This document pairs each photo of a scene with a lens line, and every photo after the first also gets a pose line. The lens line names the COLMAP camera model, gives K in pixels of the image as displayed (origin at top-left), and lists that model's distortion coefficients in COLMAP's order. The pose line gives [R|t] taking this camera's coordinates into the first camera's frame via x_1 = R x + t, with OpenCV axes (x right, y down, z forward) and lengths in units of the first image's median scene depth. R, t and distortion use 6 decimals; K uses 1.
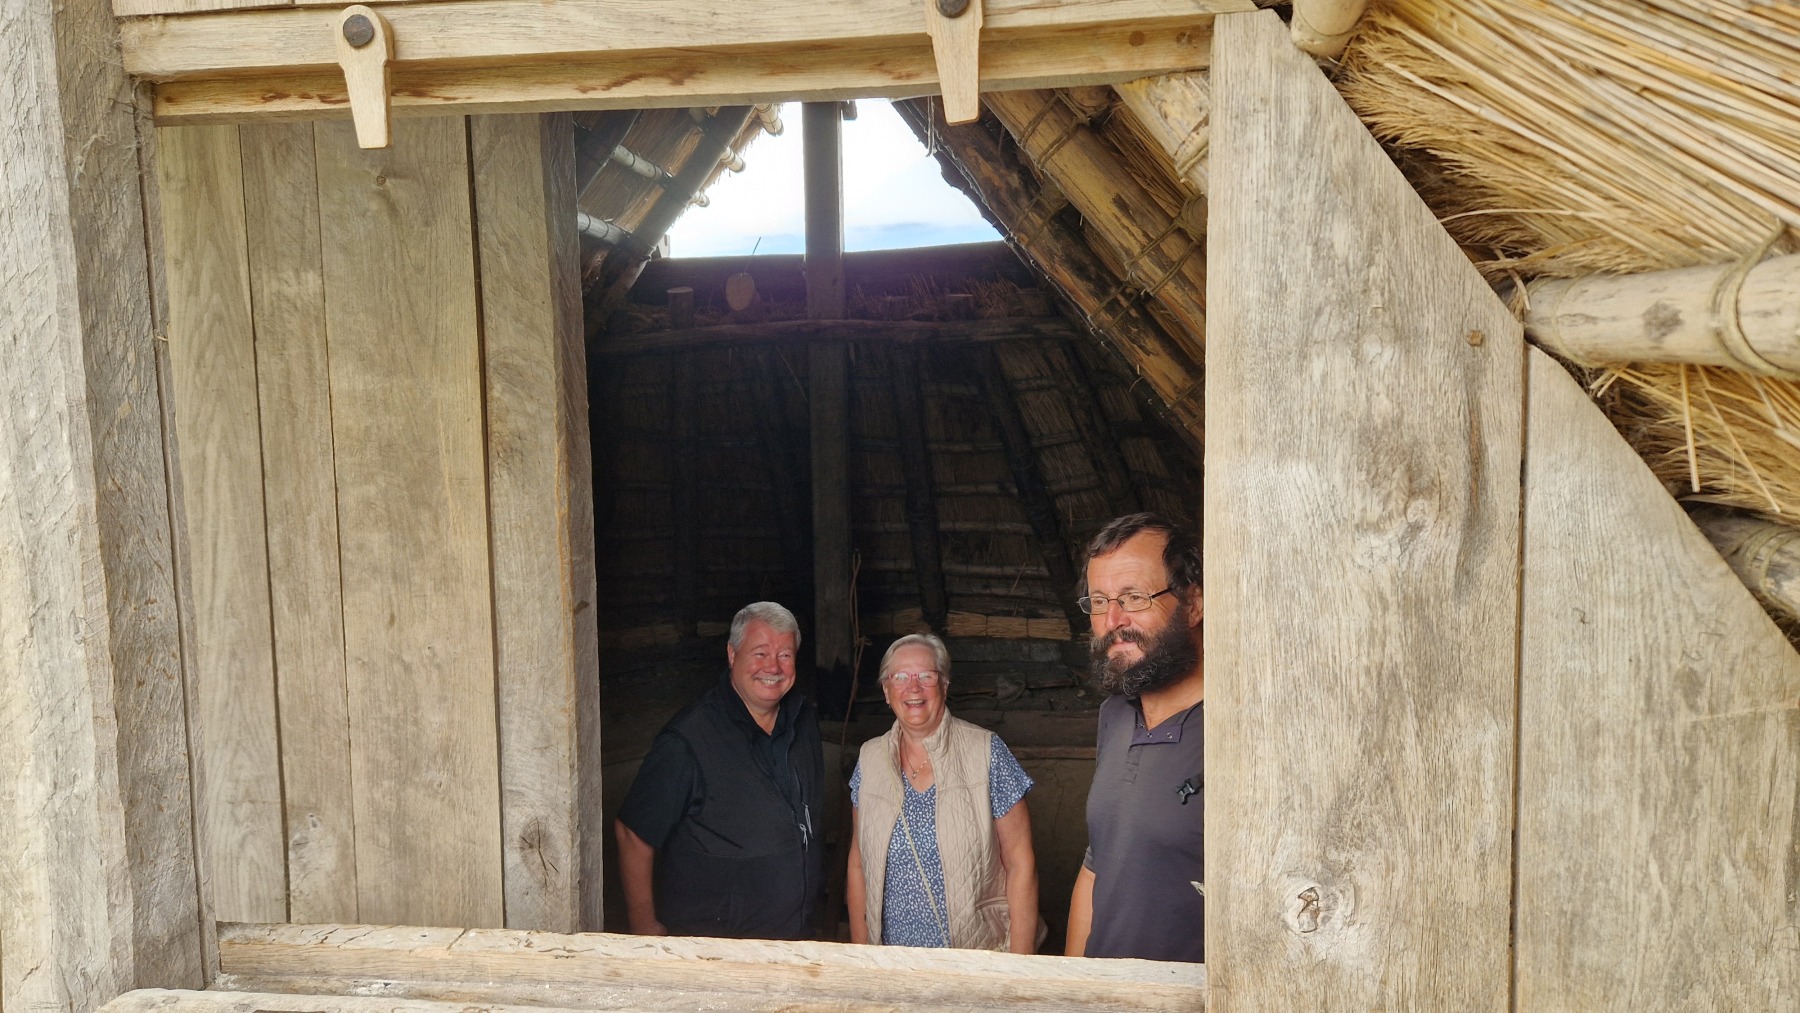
lens RADIAL K [[1230.1, 0, 903.4], [0, 1230.1, 491.8], [0, 0, 1]] dist [0.080878, -0.080510]
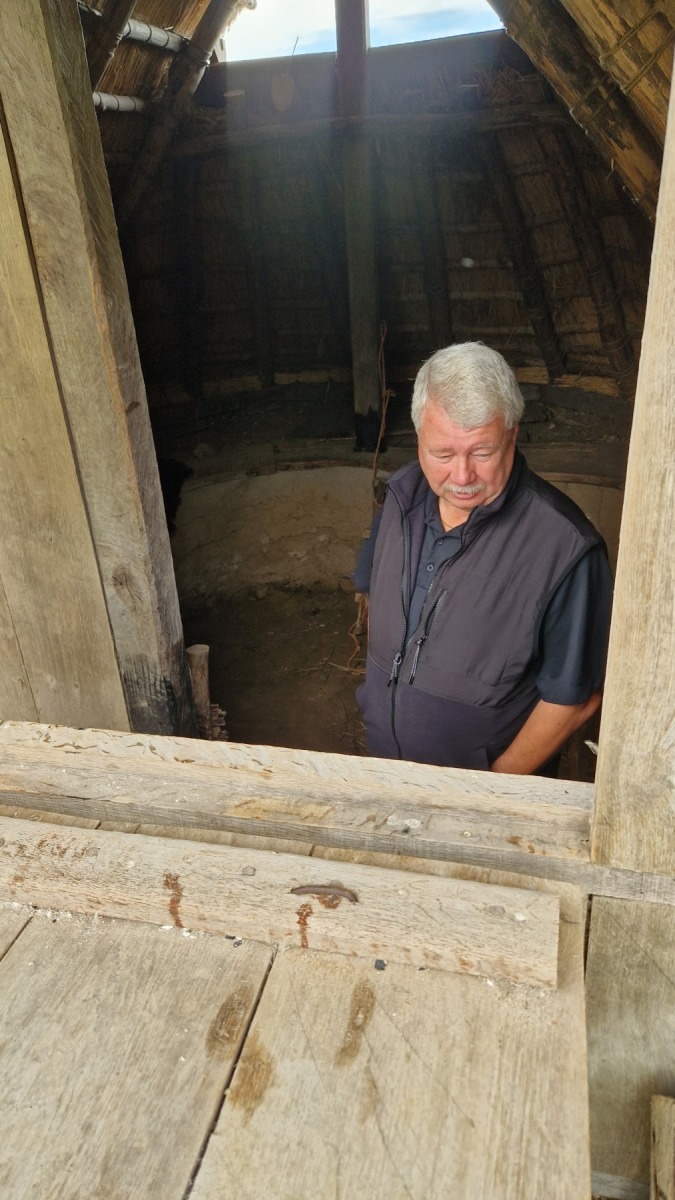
lens RADIAL K [[820.1, 0, 351.8], [0, 820.1, 599.0], [0, 0, 1]] dist [0.080878, -0.080510]
pose [[0.994704, 0.010173, -0.102272, 0.049201], [0.030134, 0.922489, 0.384846, -0.043859], [0.098260, -0.385890, 0.917297, 0.178399]]
